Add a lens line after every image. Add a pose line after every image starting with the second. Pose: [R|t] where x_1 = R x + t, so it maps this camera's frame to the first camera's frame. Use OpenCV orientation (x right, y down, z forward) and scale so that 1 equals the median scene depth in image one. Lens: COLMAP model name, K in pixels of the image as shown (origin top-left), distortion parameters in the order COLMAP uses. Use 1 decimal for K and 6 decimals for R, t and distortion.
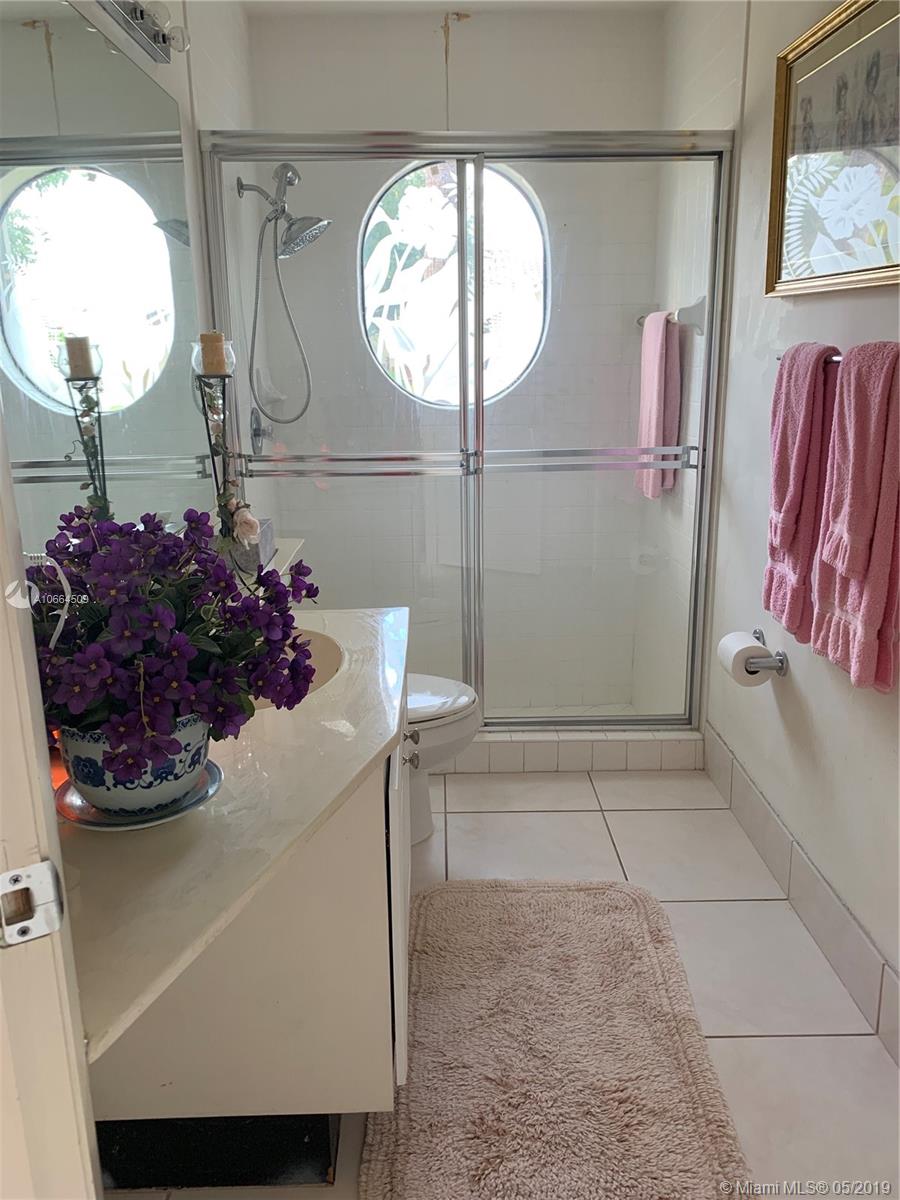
lens RADIAL K [[915.0, 0, 453.5], [0, 915.0, 597.1], [0, 0, 1]] dist [-0.000112, -0.003549]
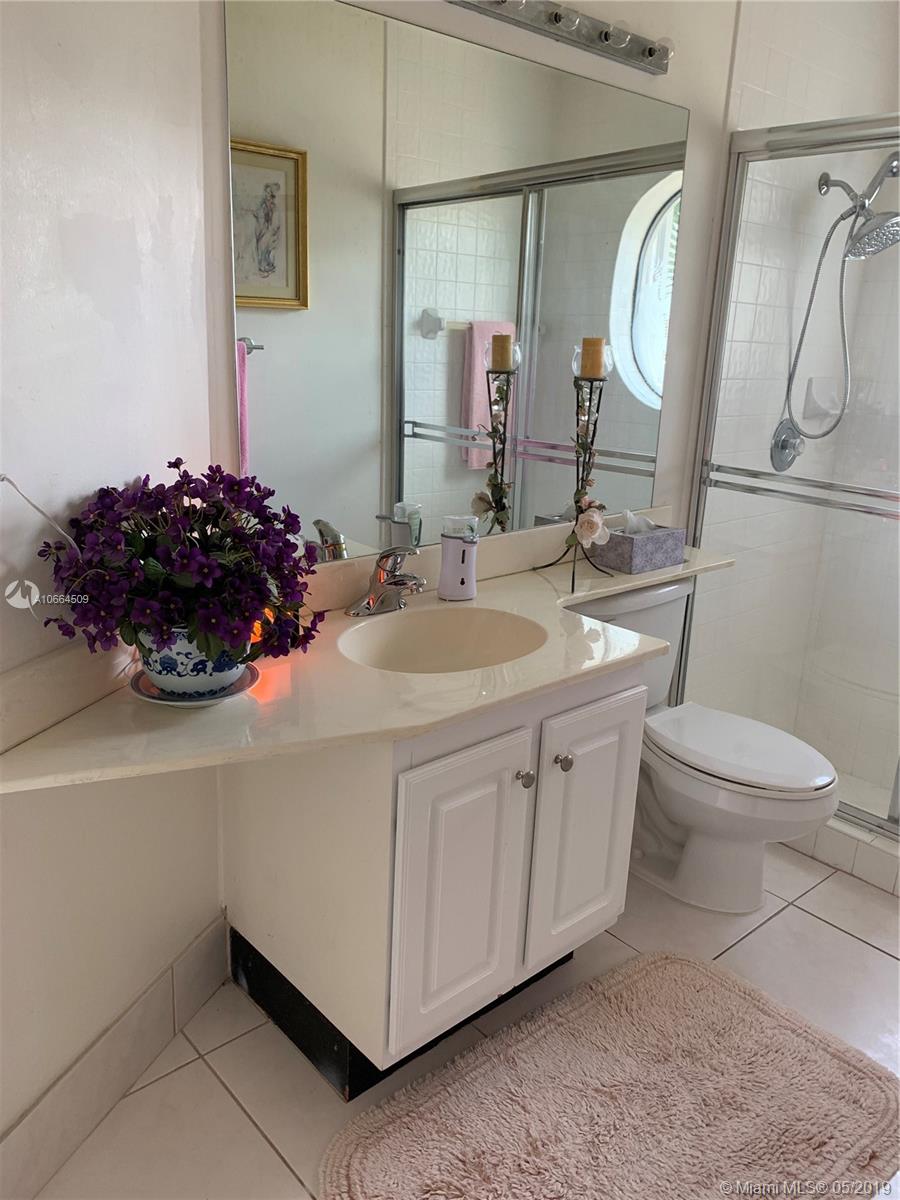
lens RADIAL K [[915.0, 0, 454.1], [0, 915.0, 599.7], [0, 0, 1]] dist [-0.000112, -0.003549]
pose [[0.642758, 0.250519, -0.723949, 0.524679], [-0.247043, 0.962315, 0.113667, -0.091170], [0.725142, 0.105786, 0.680425, 0.235279]]
